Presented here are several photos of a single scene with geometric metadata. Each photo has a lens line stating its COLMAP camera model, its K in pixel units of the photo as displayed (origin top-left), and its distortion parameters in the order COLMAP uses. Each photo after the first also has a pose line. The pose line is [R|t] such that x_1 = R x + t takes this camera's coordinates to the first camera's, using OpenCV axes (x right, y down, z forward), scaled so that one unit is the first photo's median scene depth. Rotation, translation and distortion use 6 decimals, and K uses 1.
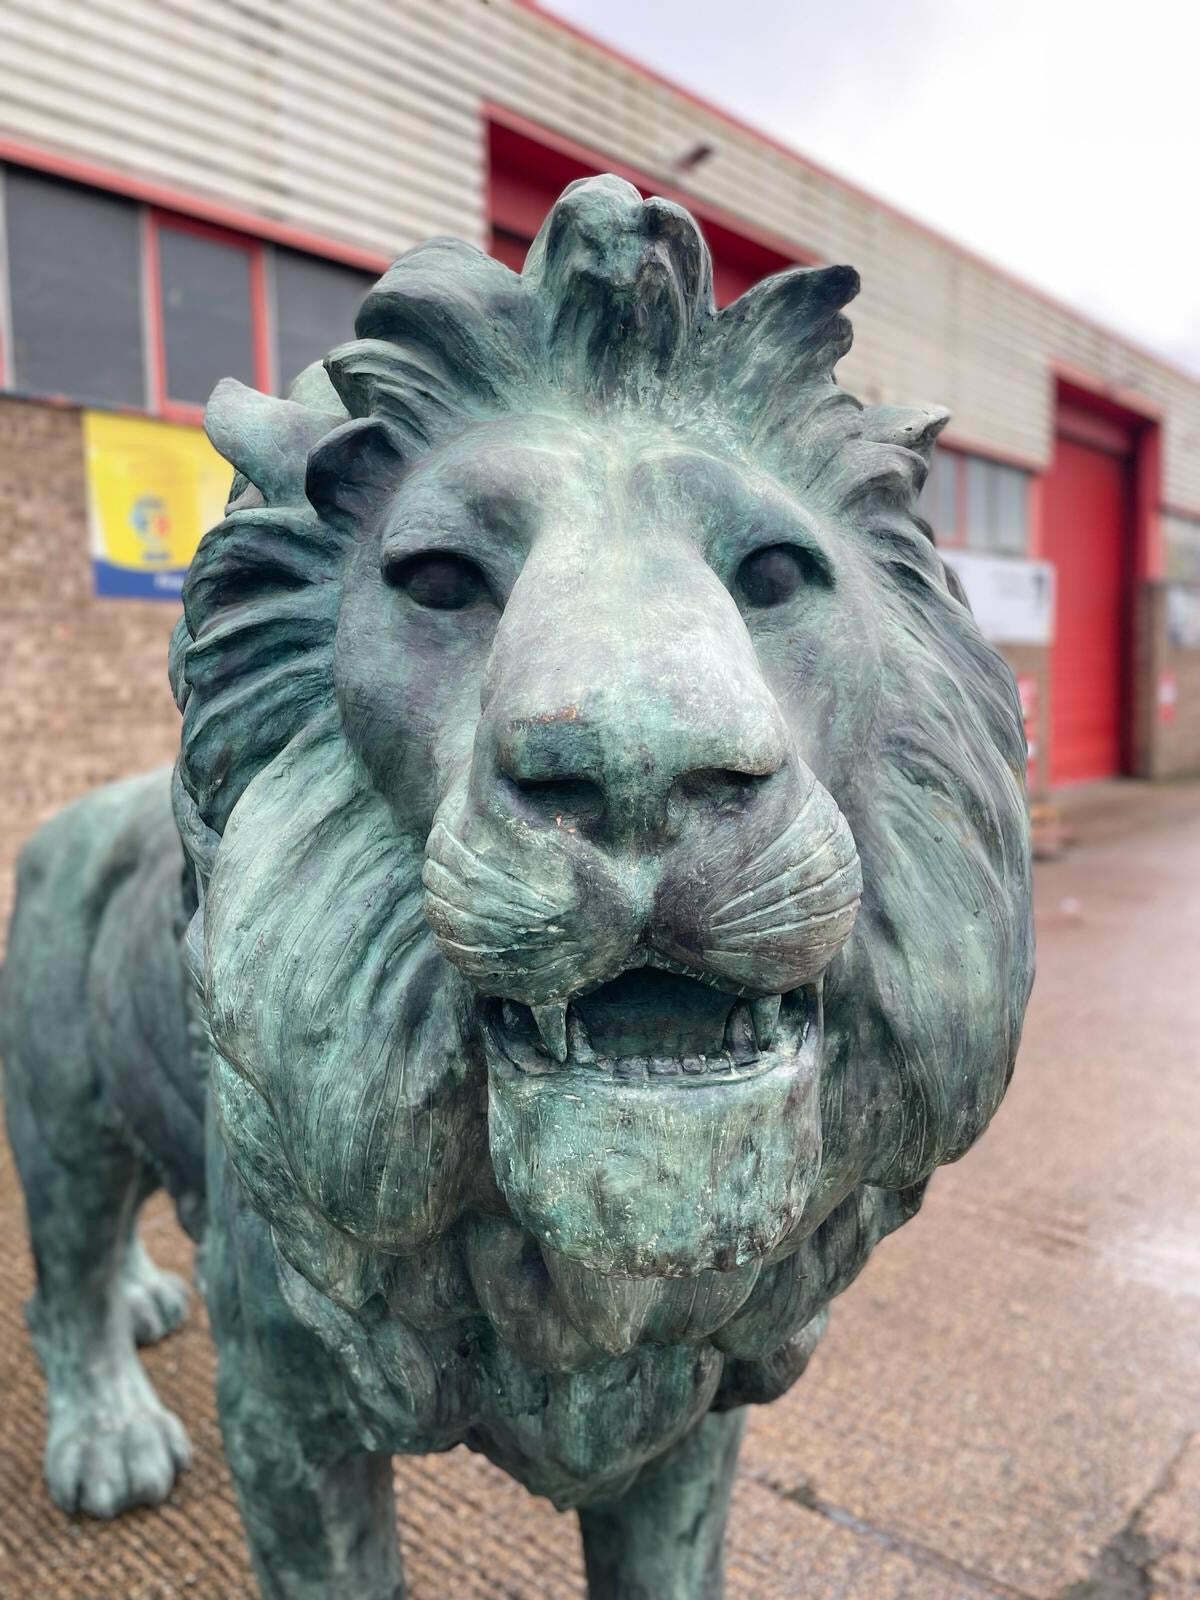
lens RADIAL K [[1210.9, 0, 604.5], [0, 1210.9, 784.4], [0, 0, 1]] dist [0.081586, -0.108352]
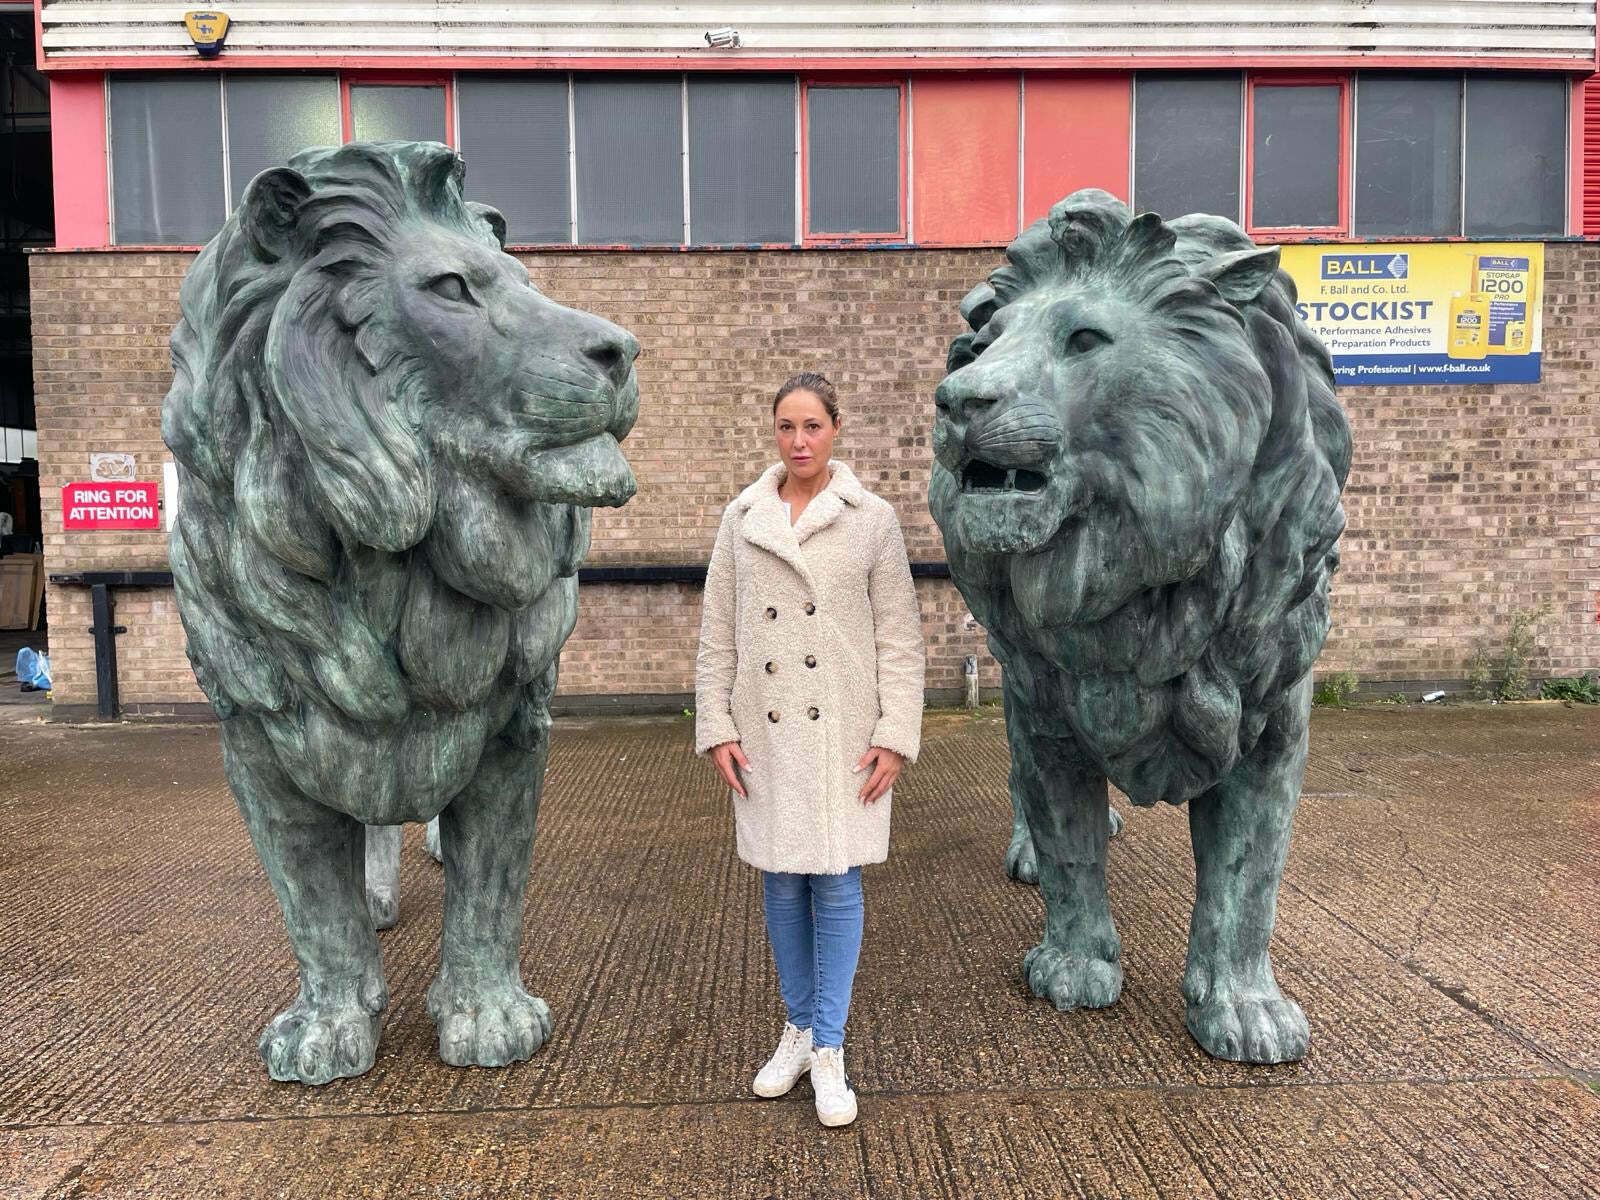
lens RADIAL K [[1207.5, 0, 797.0], [0, 1207.5, 598.4], [0, 0, 1]] dist [0.091763, -0.118454]
pose [[0.692391, 0.060357, -0.718994, 1.536012], [-0.053844, 0.998039, 0.031930, 0.323956], [0.719511, 0.016606, 0.694282, -1.245707]]
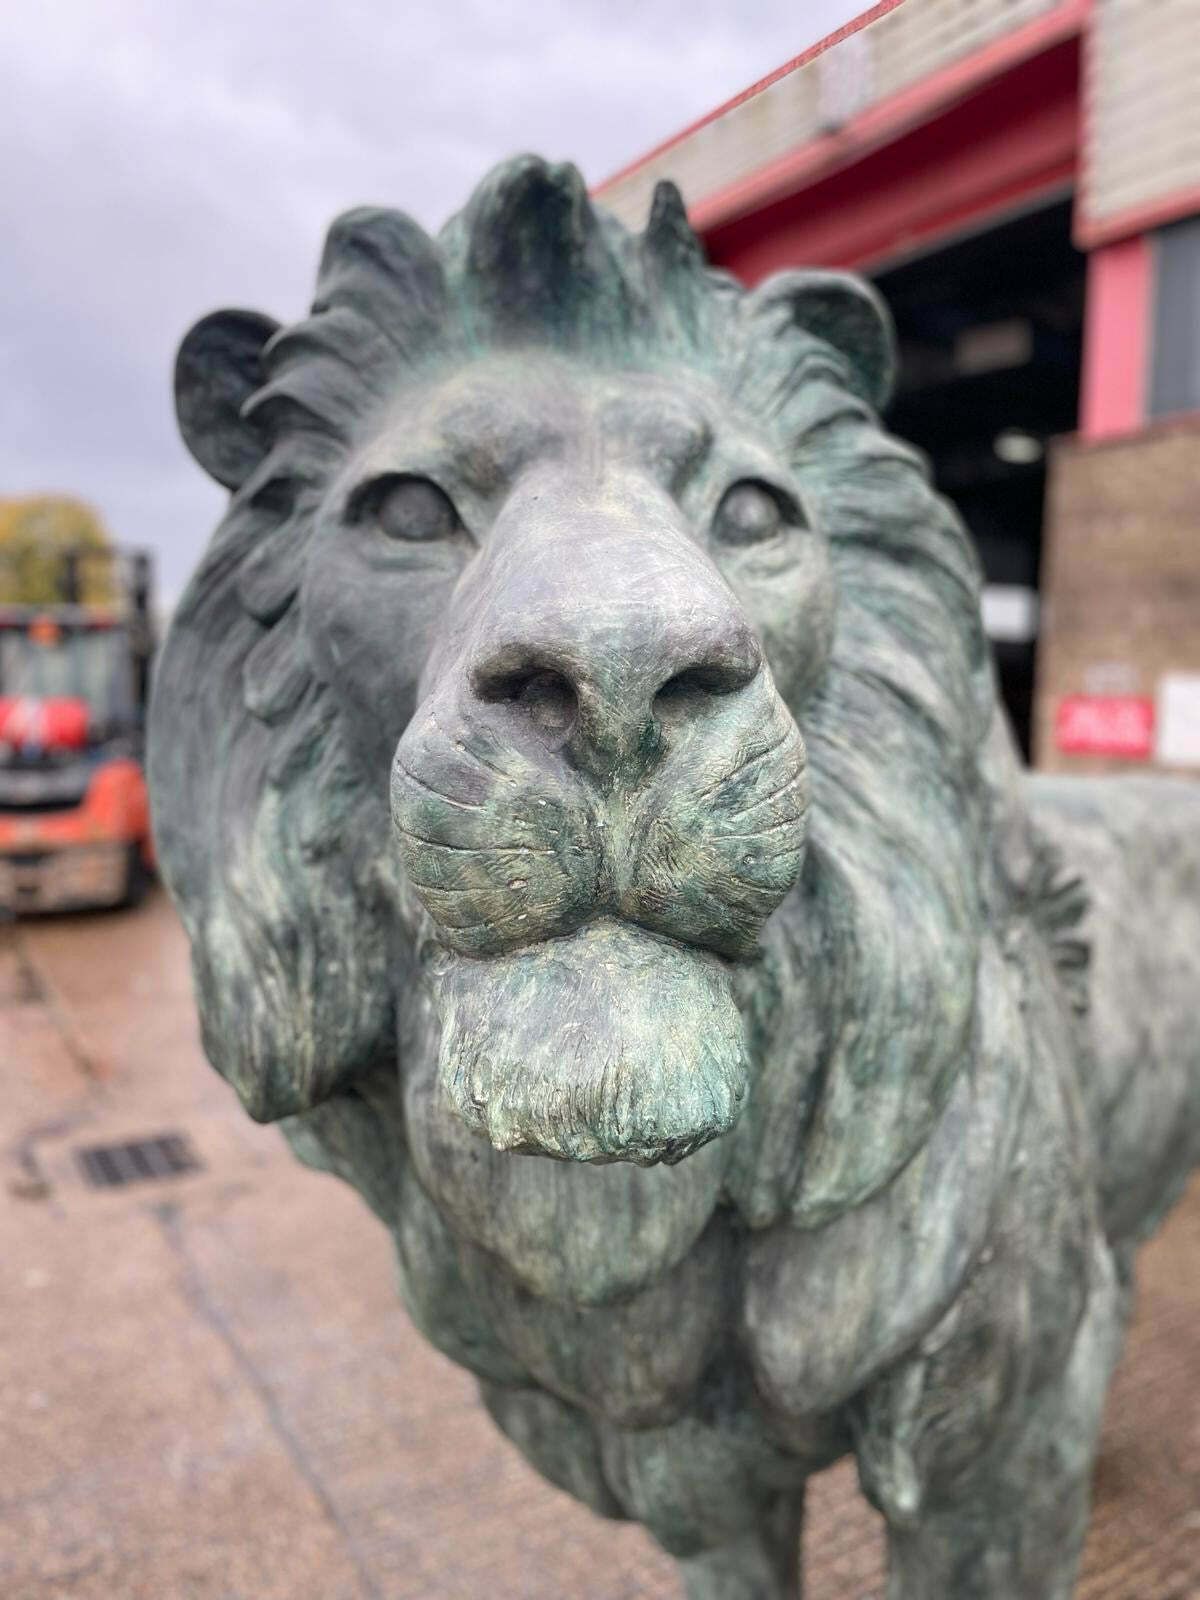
lens RADIAL K [[1210.9, 0, 613.9], [0, 1210.9, 777.8], [0, 0, 1]] dist [0.081586, -0.108352]
pose [[-0.282665, 0.090303, -0.954958, 0.260926], [-0.084908, 0.989295, 0.118683, -0.070282], [0.955453, 0.114632, -0.271972, 0.285296]]
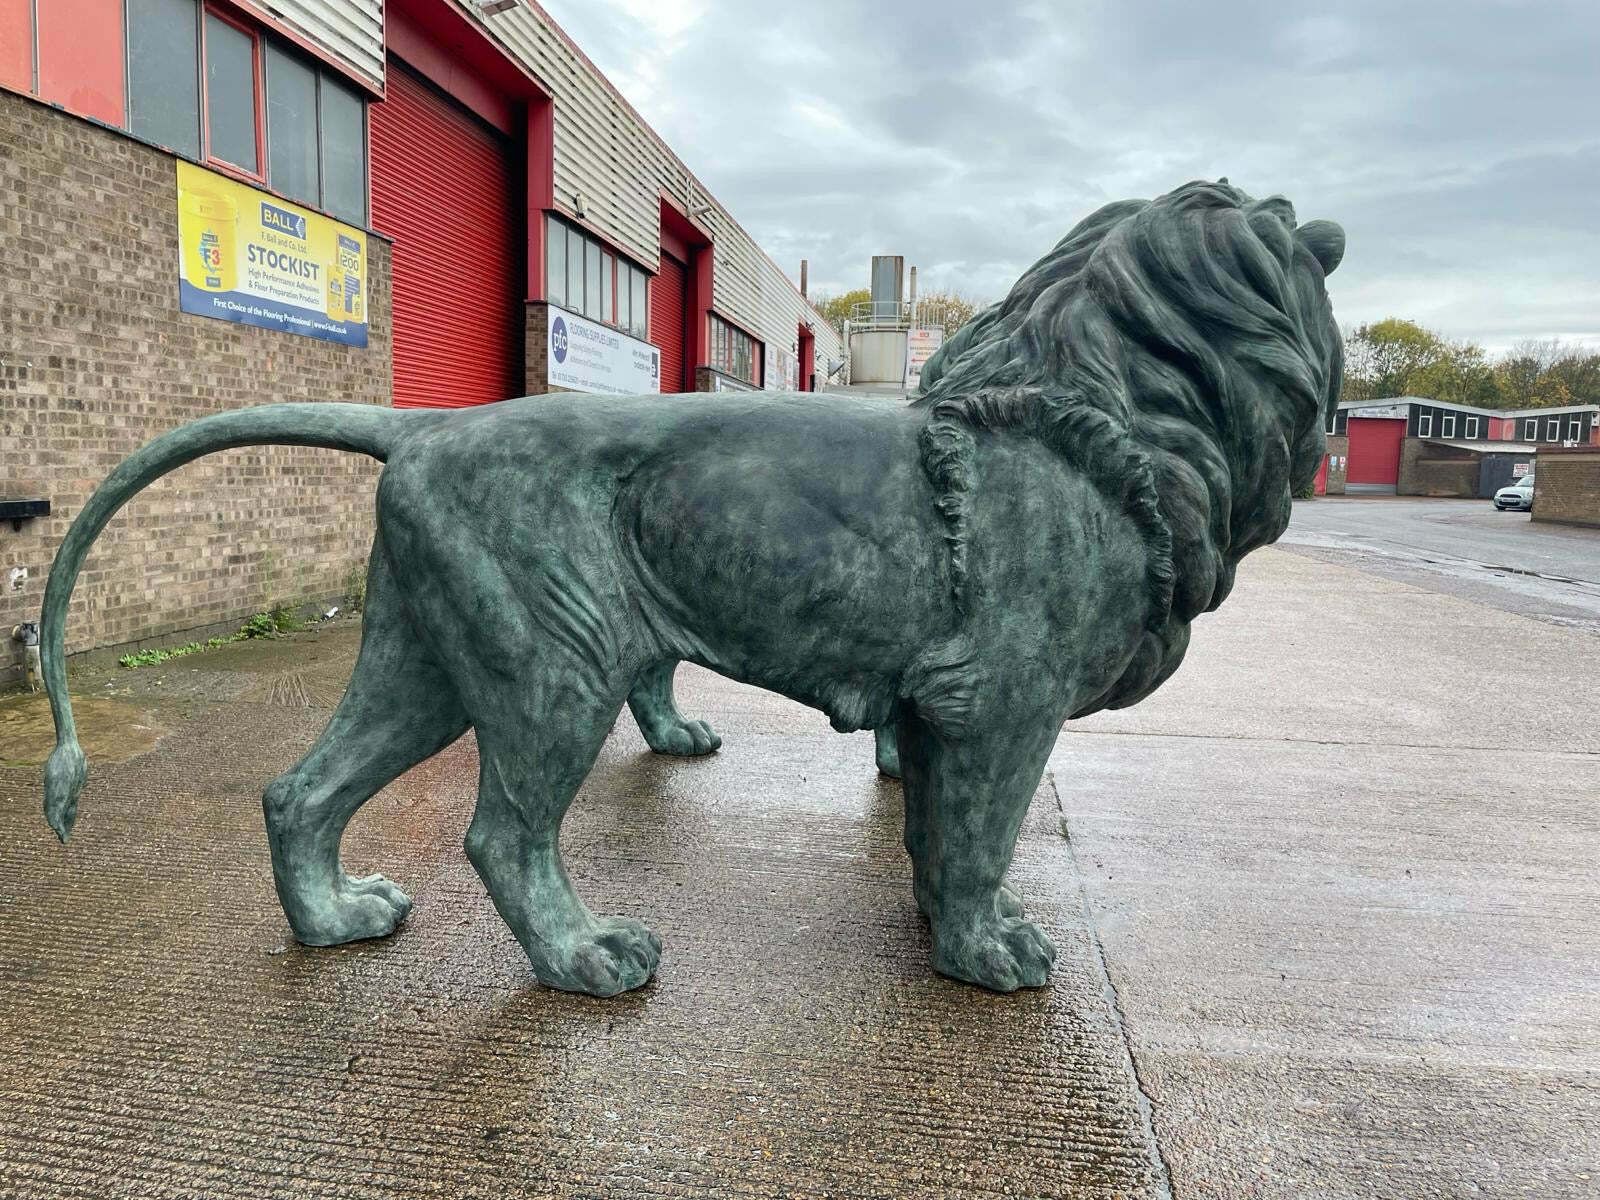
lens RADIAL K [[1210.9, 0, 800.7], [0, 1210.9, 593.0], [0, 0, 1]] dist [0.081586, -0.108352]
pose [[0.821316, -0.021201, 0.570080, -3.707149], [0.001495, 0.999386, 0.035012, 0.530496], [-0.570472, -0.027903, 0.820843, -2.270031]]
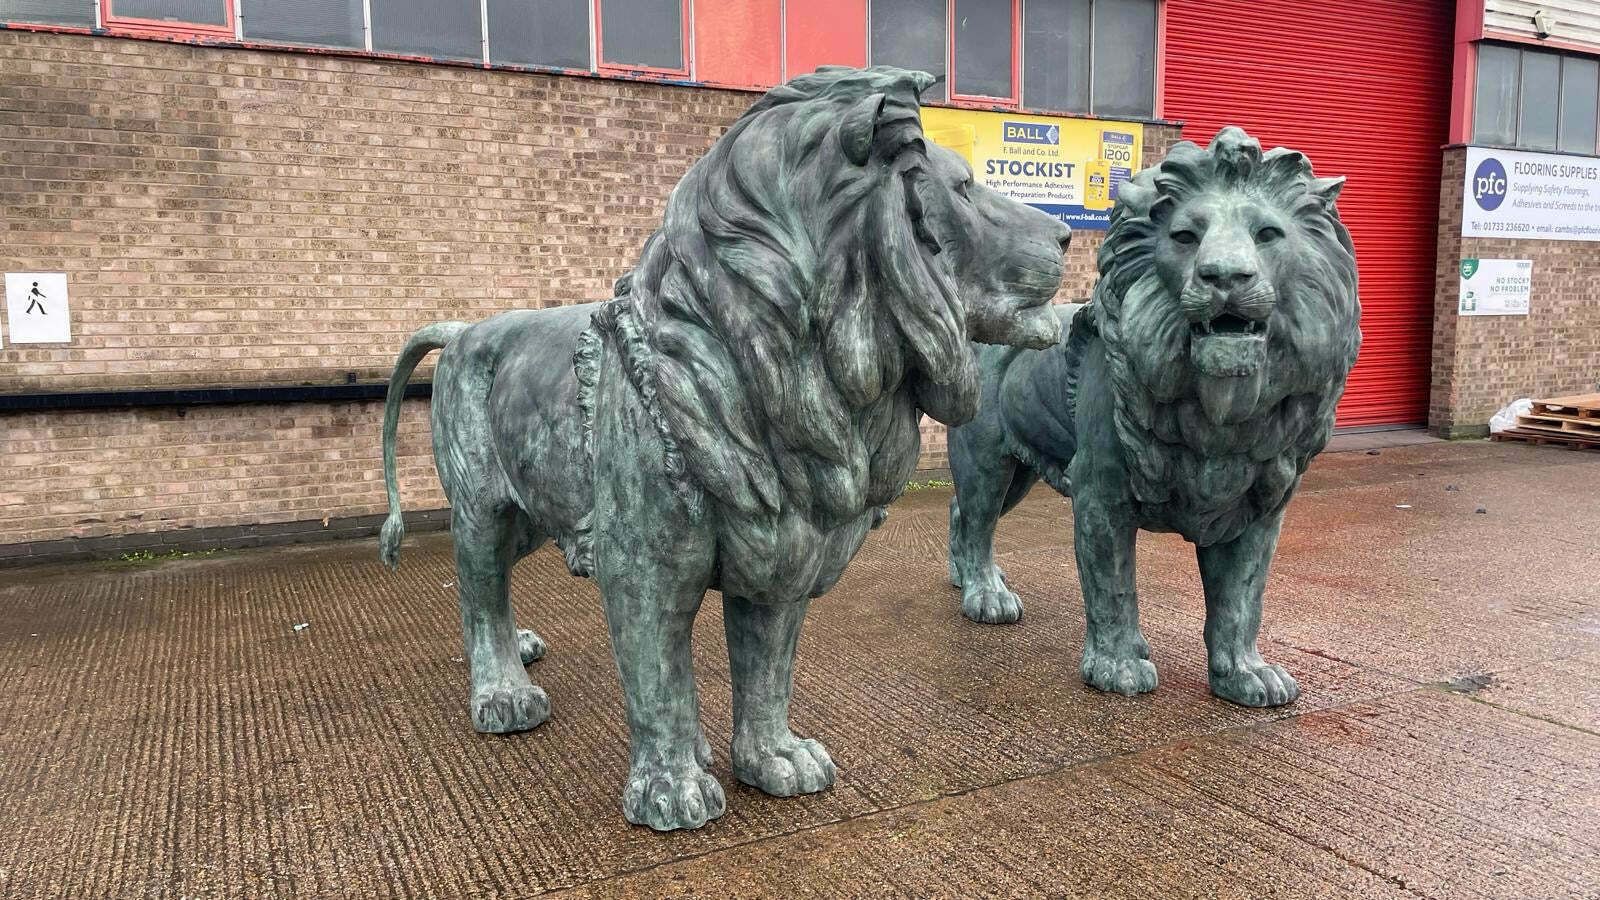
lens RADIAL K [[1206.3, 0, 815.8], [0, 1206.3, 446.1], [0, 0, 1]] dist [0.095427, -0.121487]
pose [[0.937566, 0.051127, -0.344028, 0.146736], [-0.036111, 0.998100, 0.049918, 0.361272], [0.345927, -0.034378, 0.937632, -3.155584]]
